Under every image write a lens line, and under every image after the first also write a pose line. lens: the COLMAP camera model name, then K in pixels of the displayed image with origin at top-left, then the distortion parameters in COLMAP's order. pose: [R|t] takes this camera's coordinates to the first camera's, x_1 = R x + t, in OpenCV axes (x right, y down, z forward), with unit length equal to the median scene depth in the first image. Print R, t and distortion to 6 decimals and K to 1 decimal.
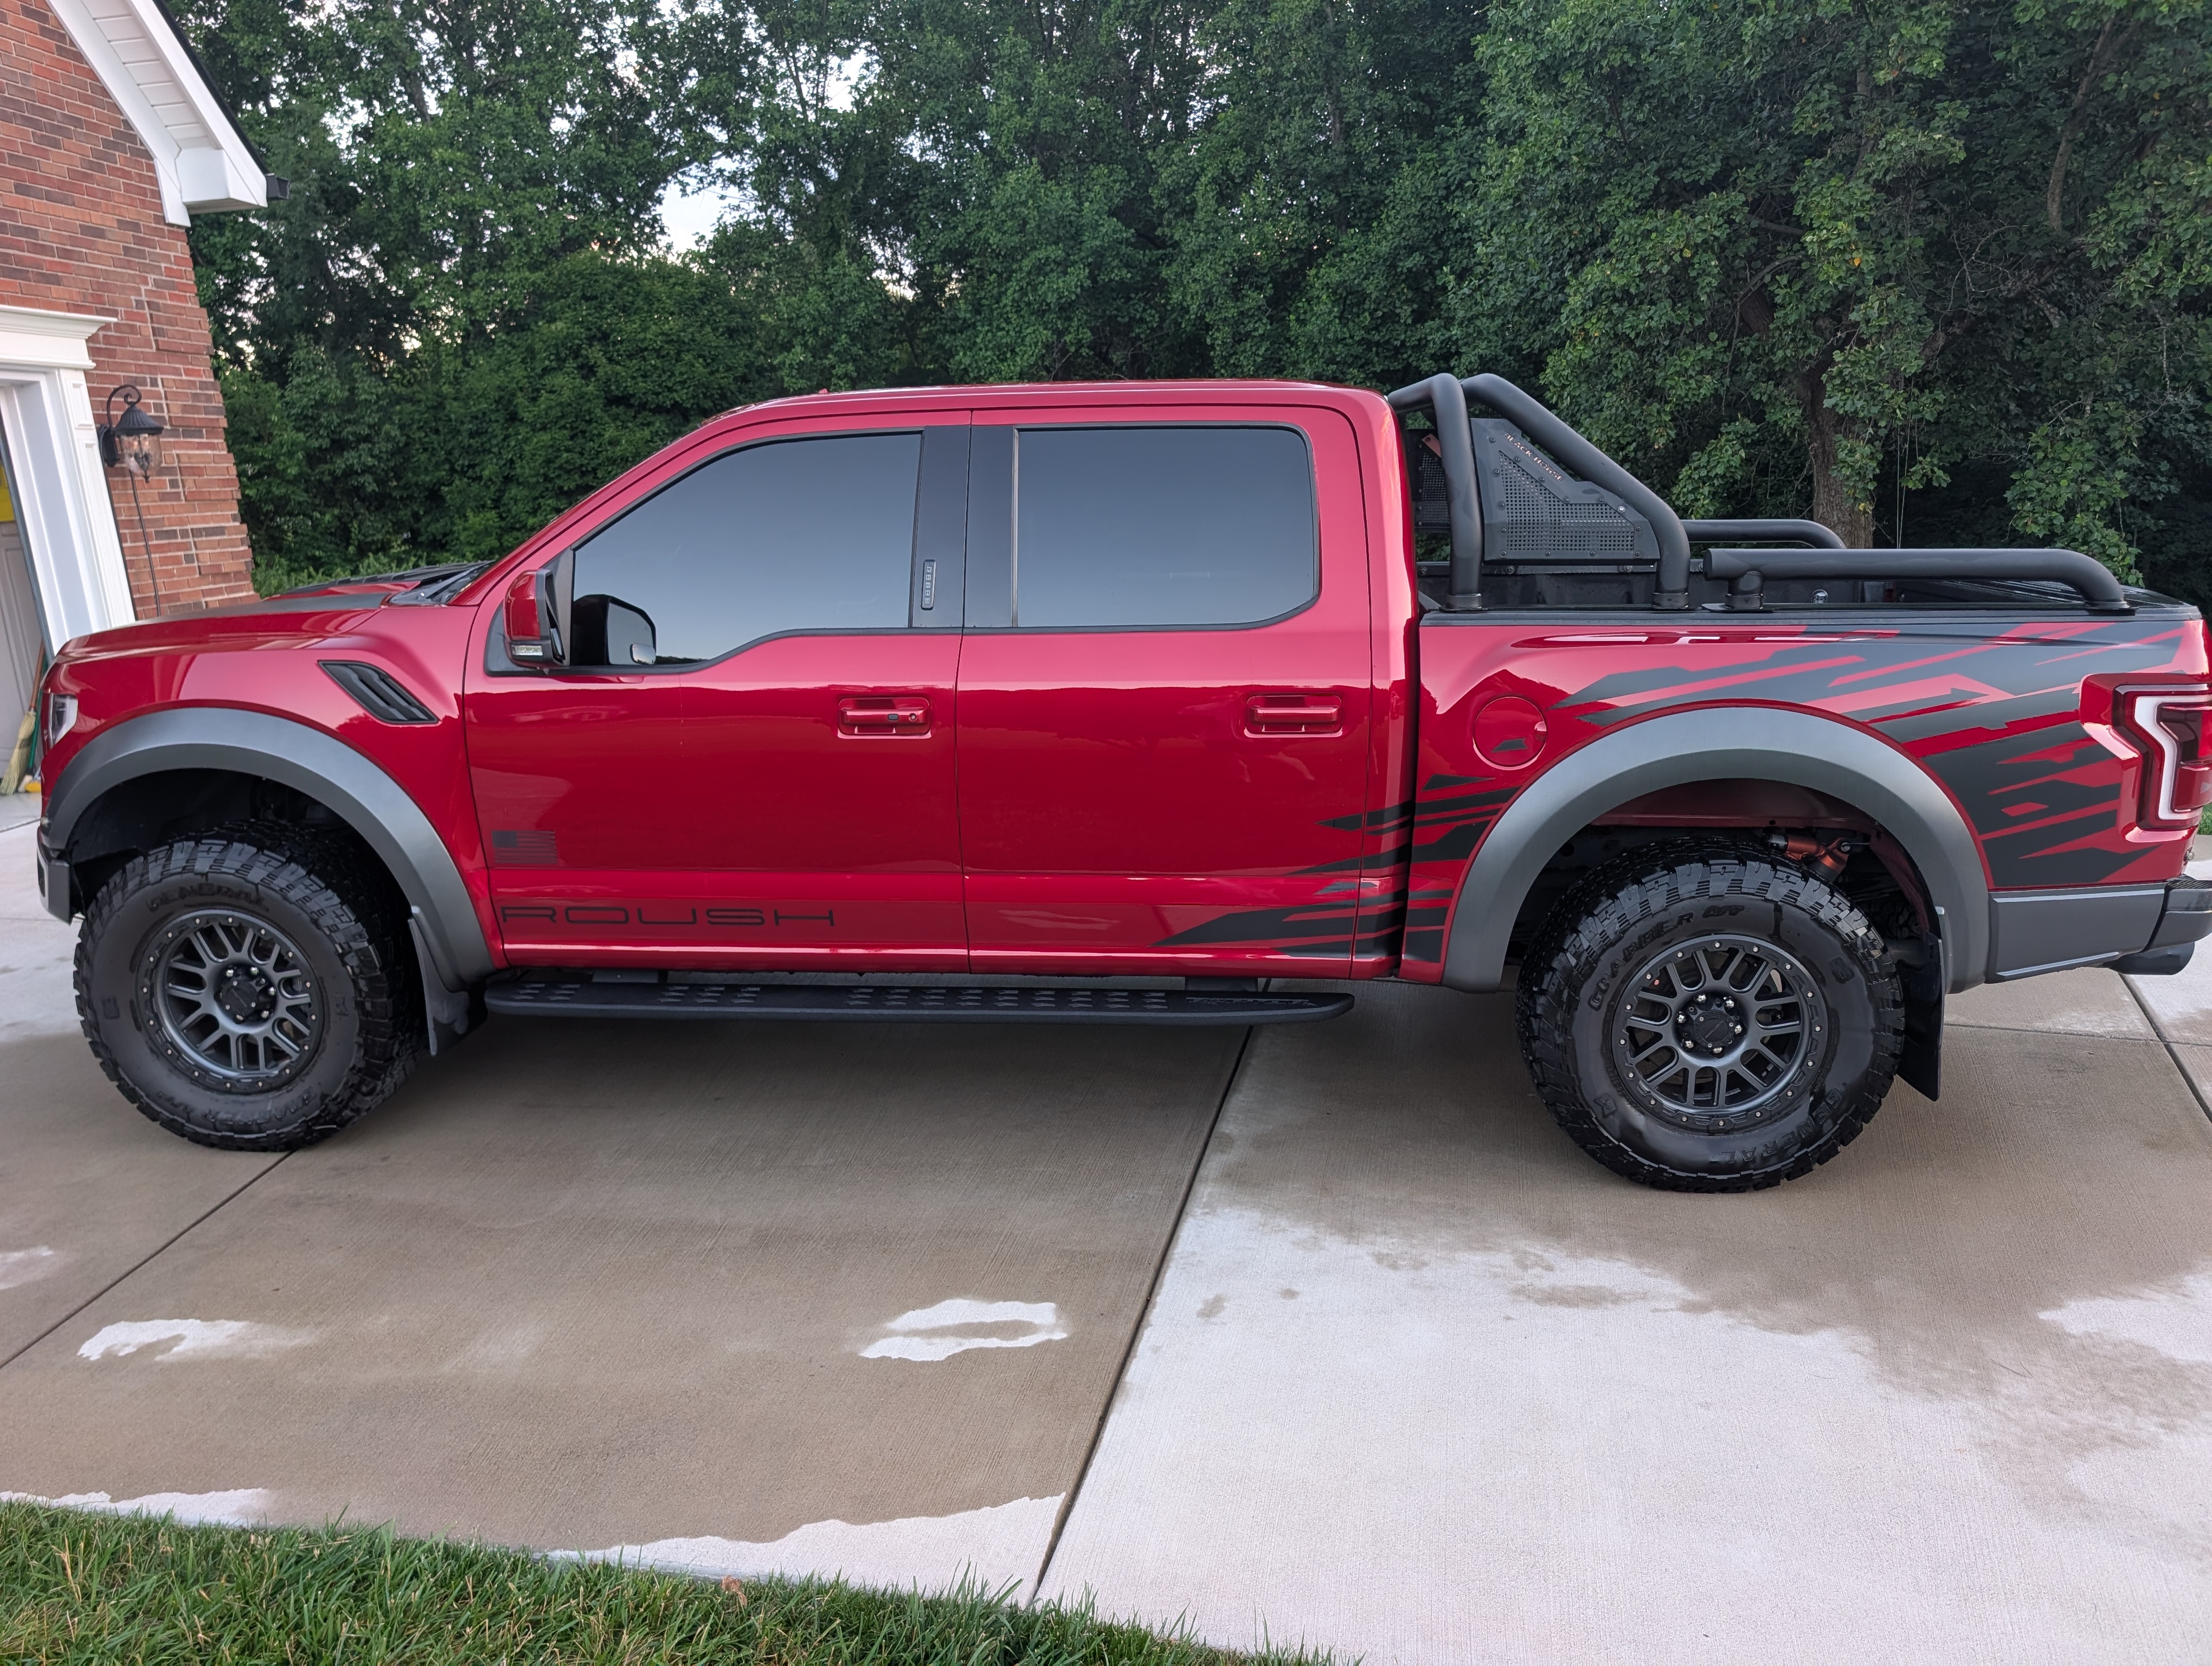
lens RADIAL K [[1578.4, 0, 1102.7], [0, 1578.4, 834.8], [0, 0, 1]] dist [0.013742, -0.009559]
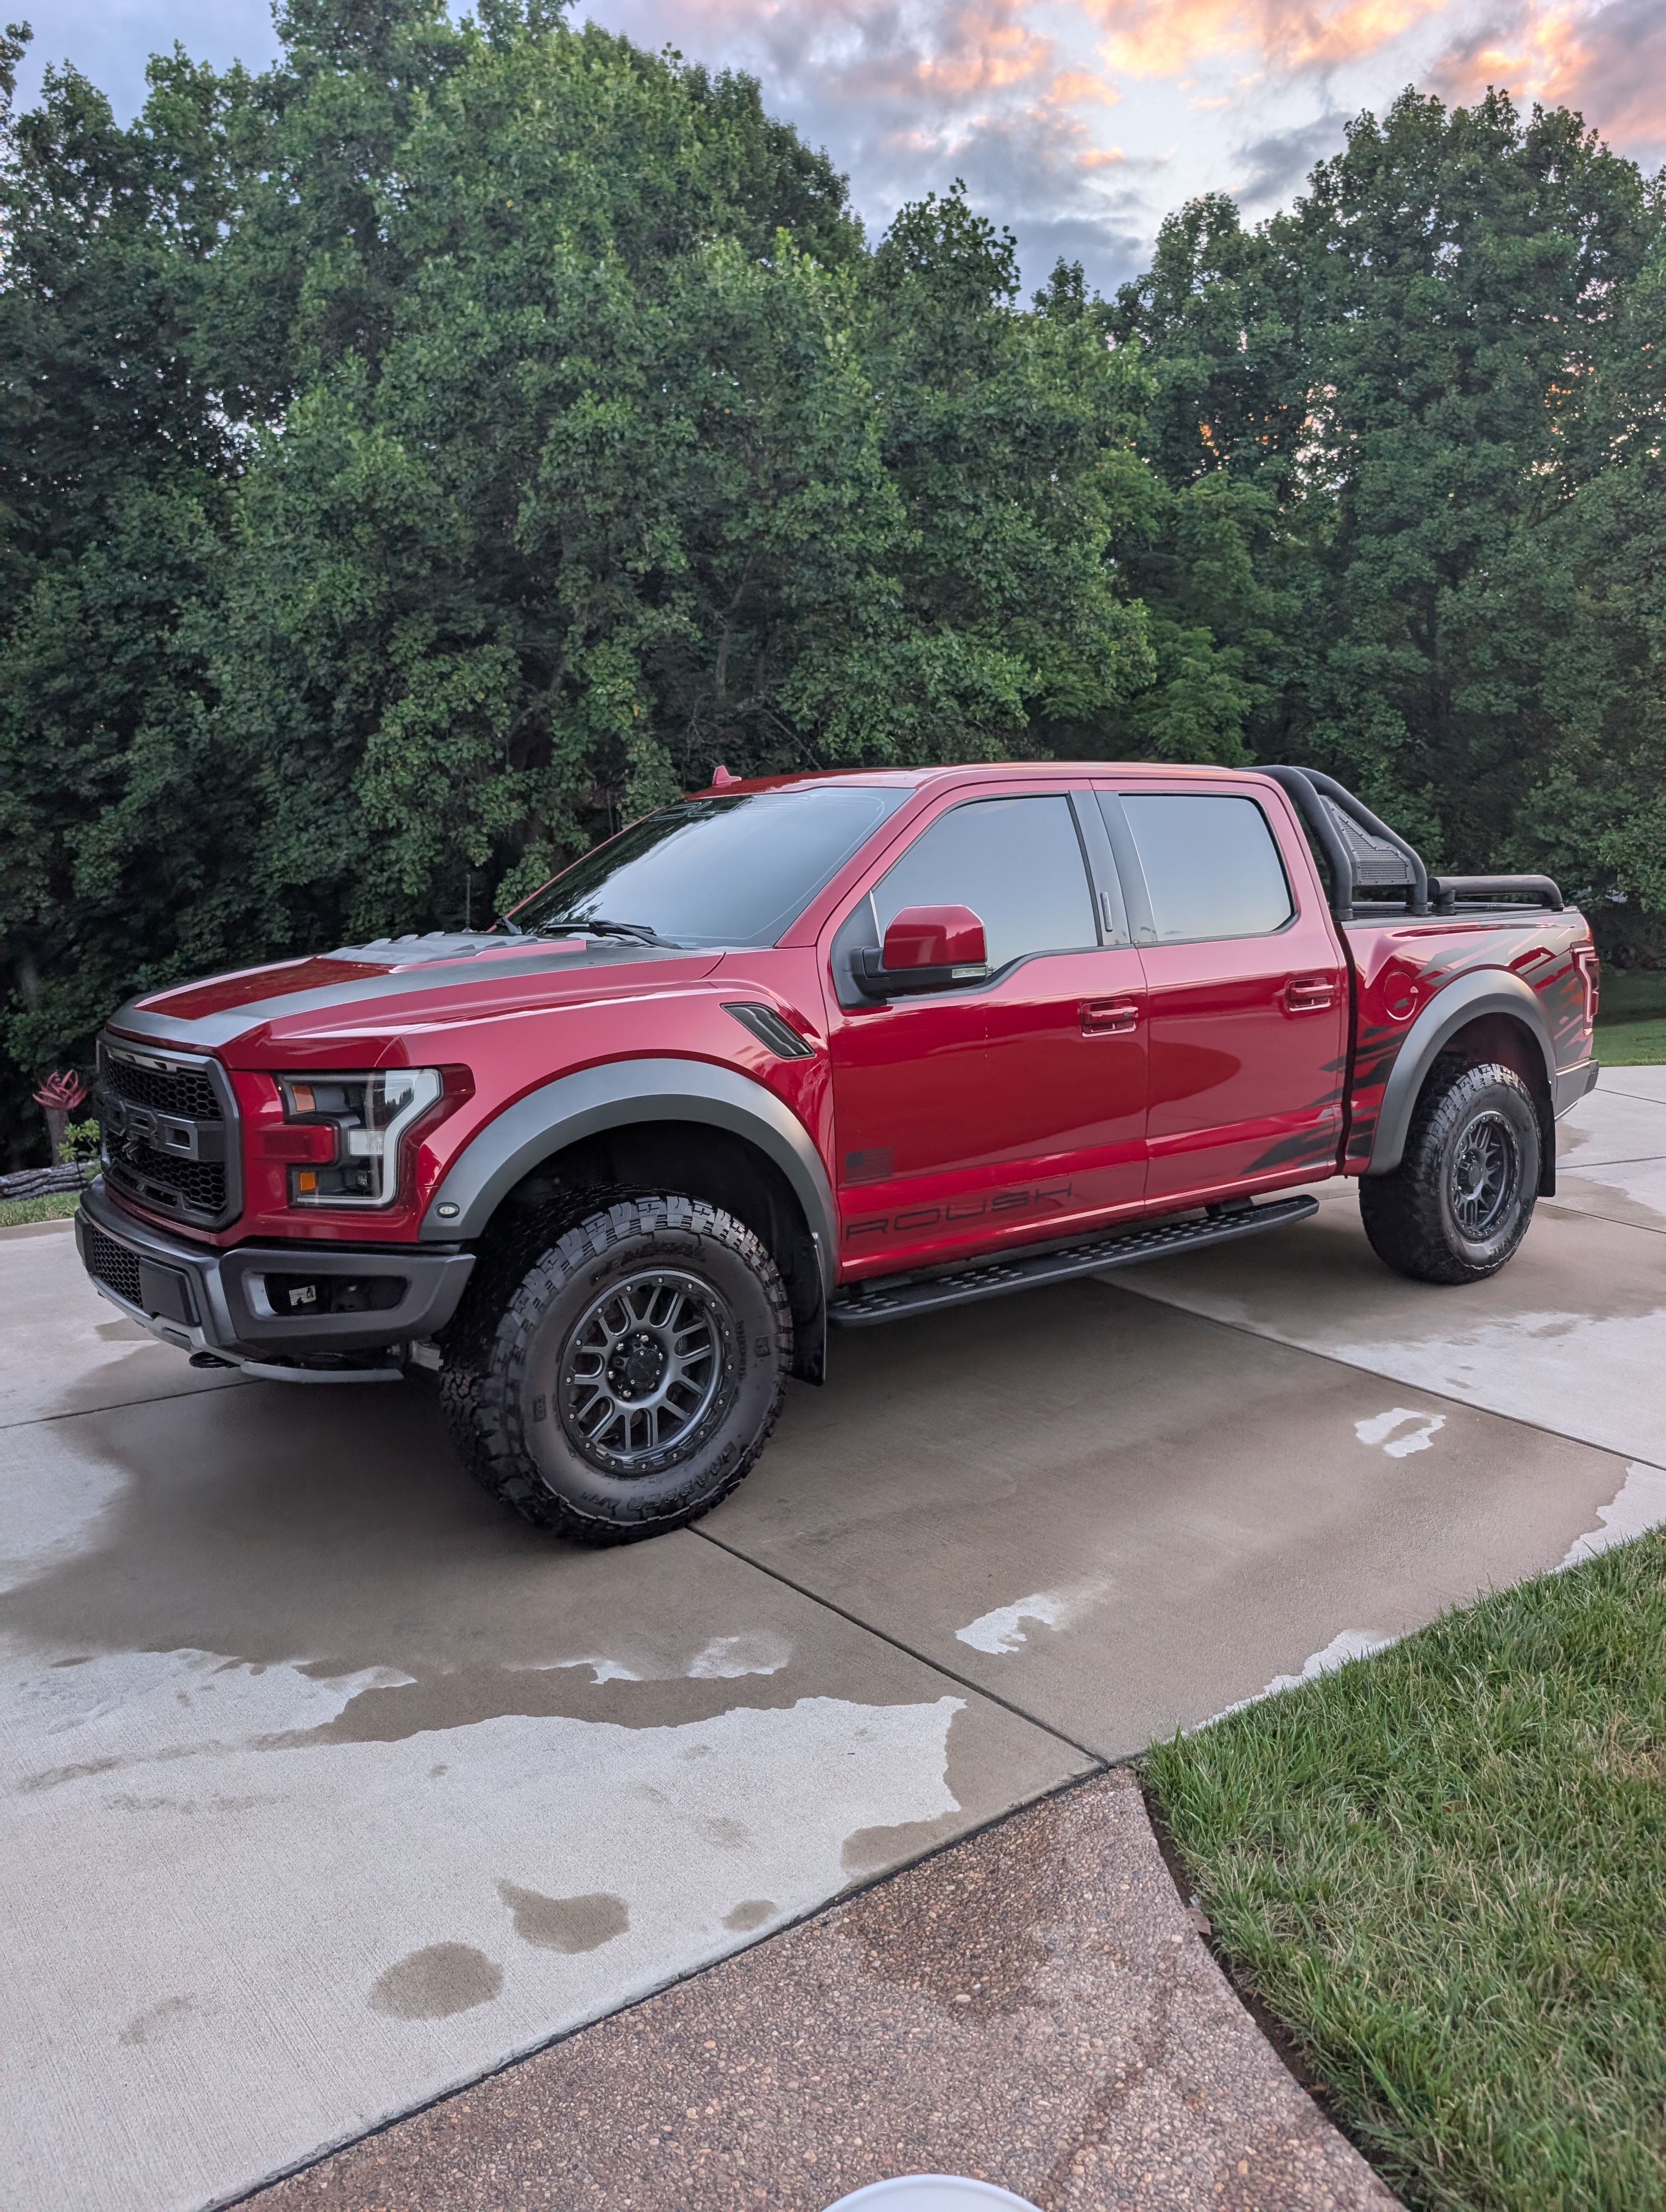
lens RADIAL K [[1578.4, 0, 832.2], [0, 1578.4, 1093.6], [0, 0, 1]] dist [0.013742, -0.009559]
pose [[0.744062, -0.098089, 0.660871, -0.231314], [0.168067, 0.984835, -0.043050, 0.000359], [-0.646627, 0.143103, 0.749263, 0.044579]]
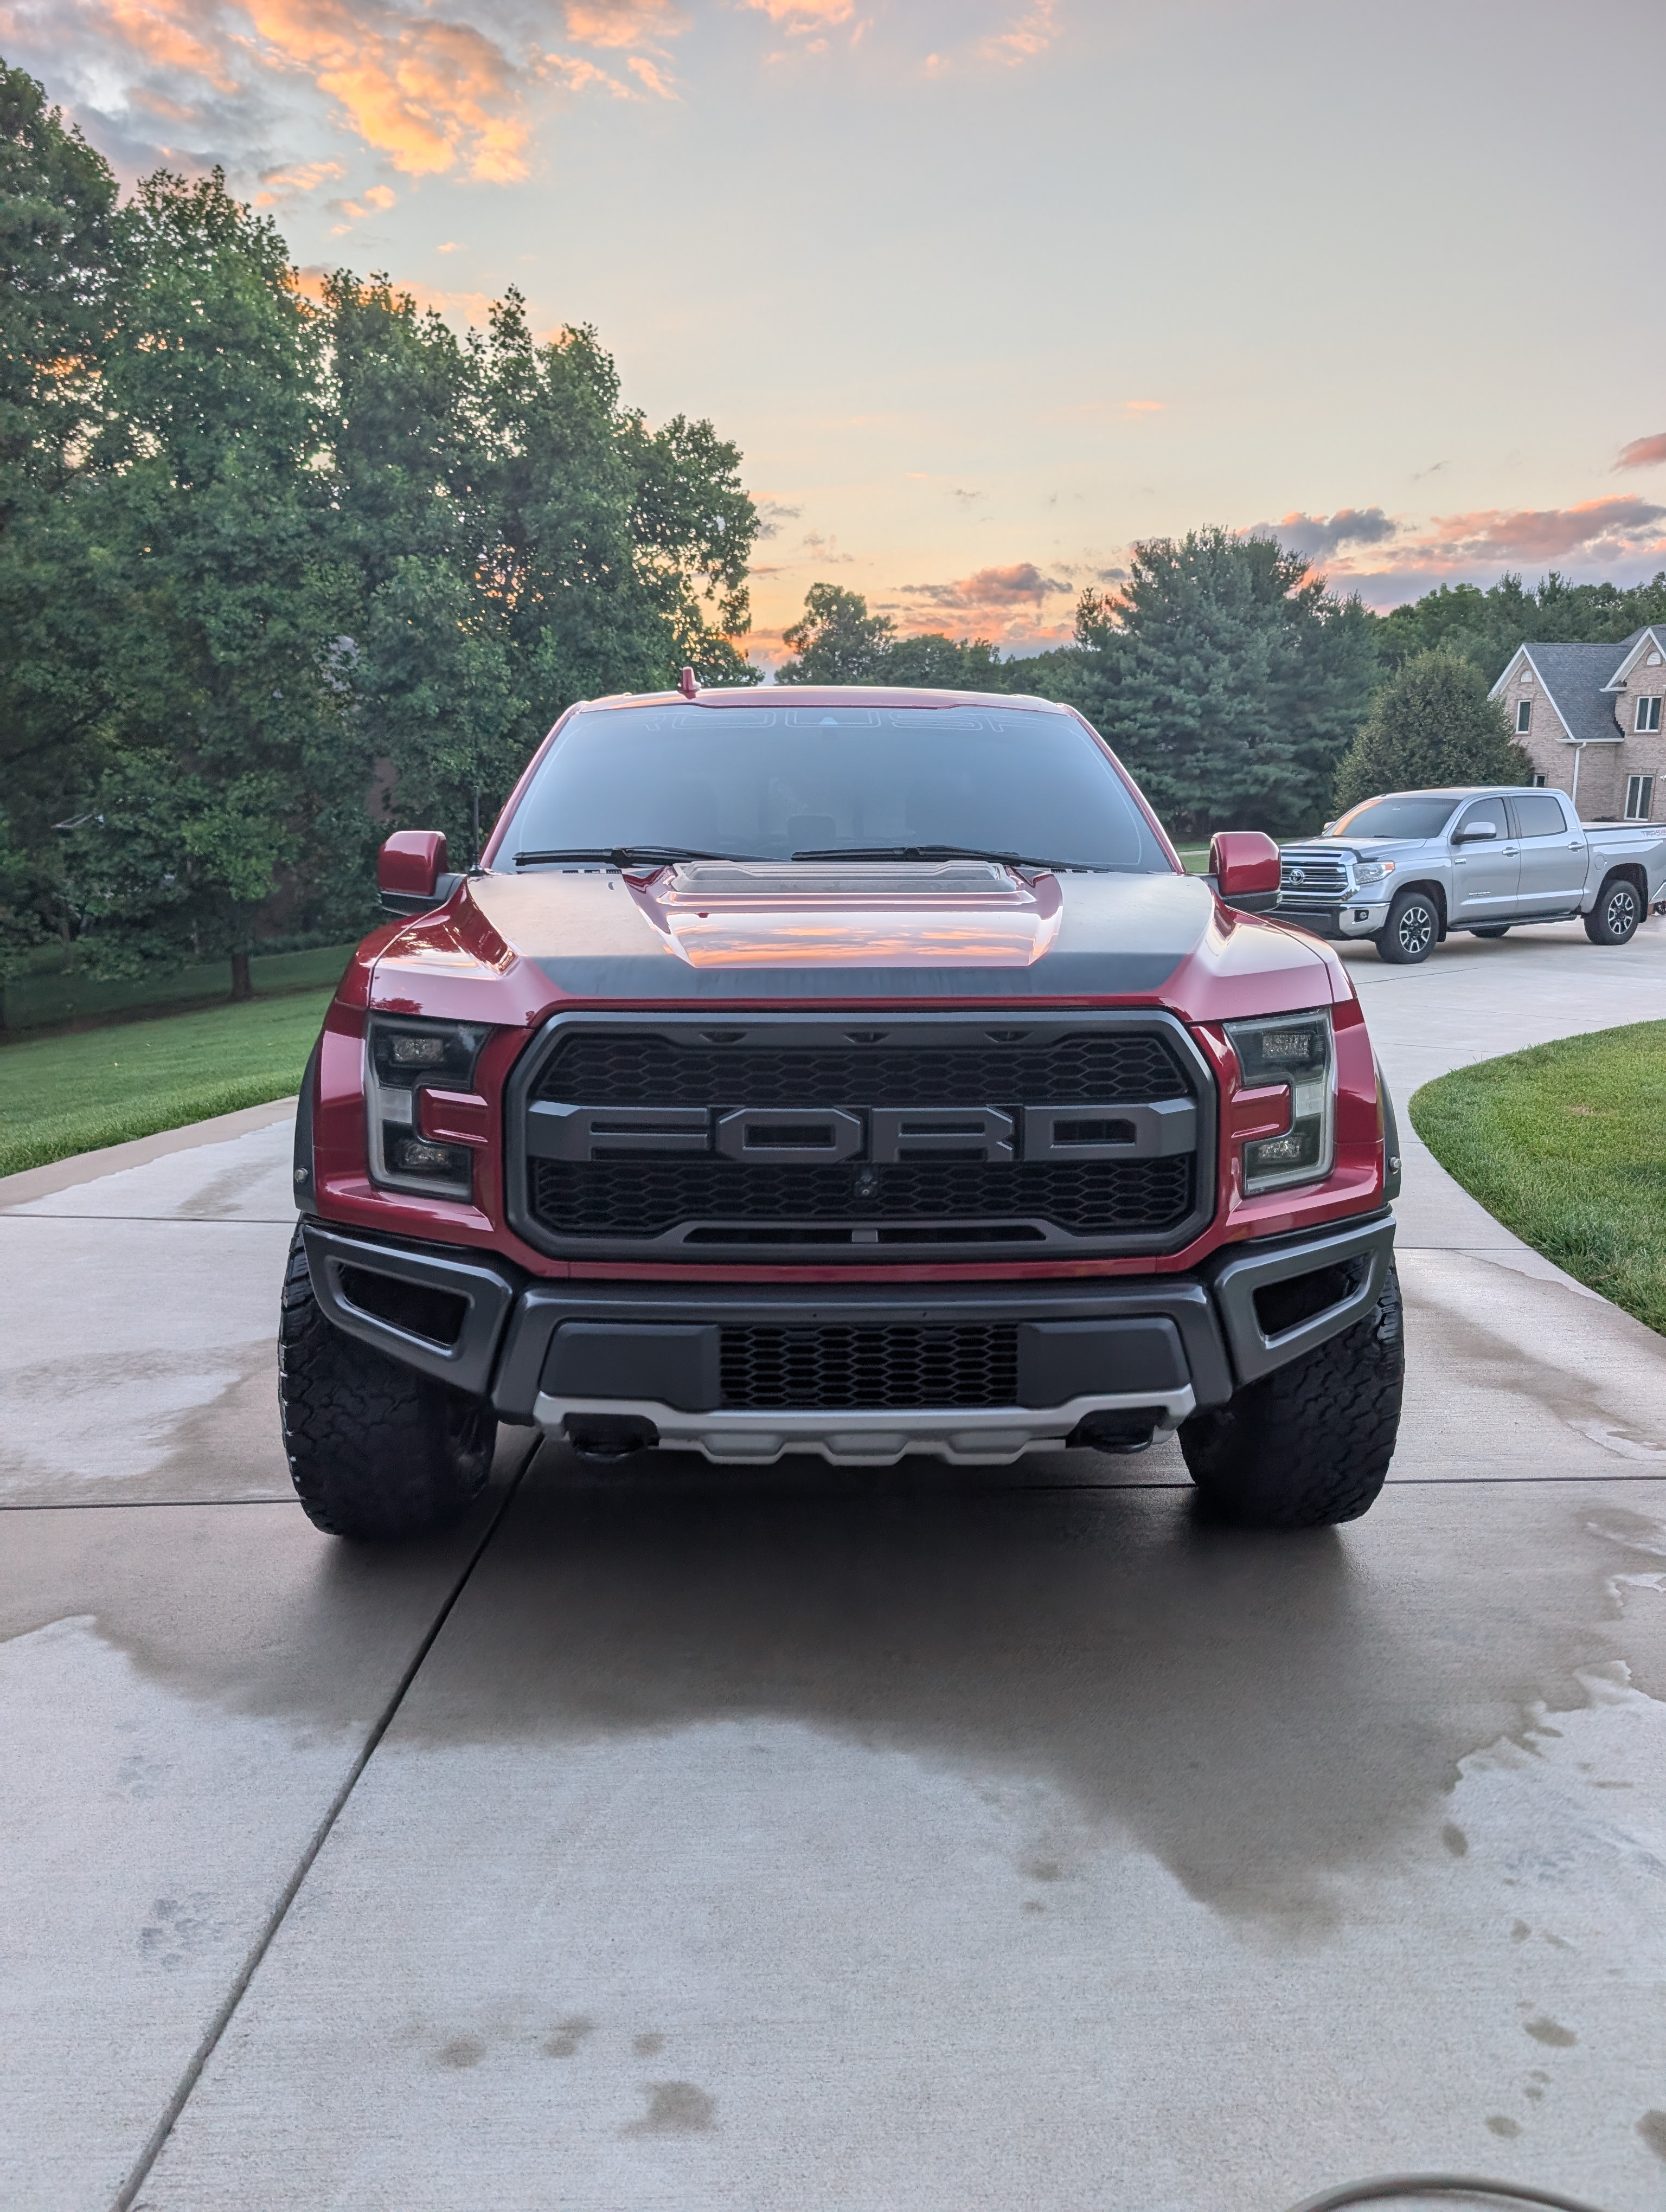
lens RADIAL K [[1578.4, 0, 829.4], [0, 1578.4, 1095.7], [0, 0, 1]] dist [0.013742, -0.009559]
pose [[-0.110032, -0.140892, 0.983892, -0.241911], [0.230321, 0.959343, 0.163134, -0.007797], [-0.966874, 0.244560, -0.073108, 0.084764]]
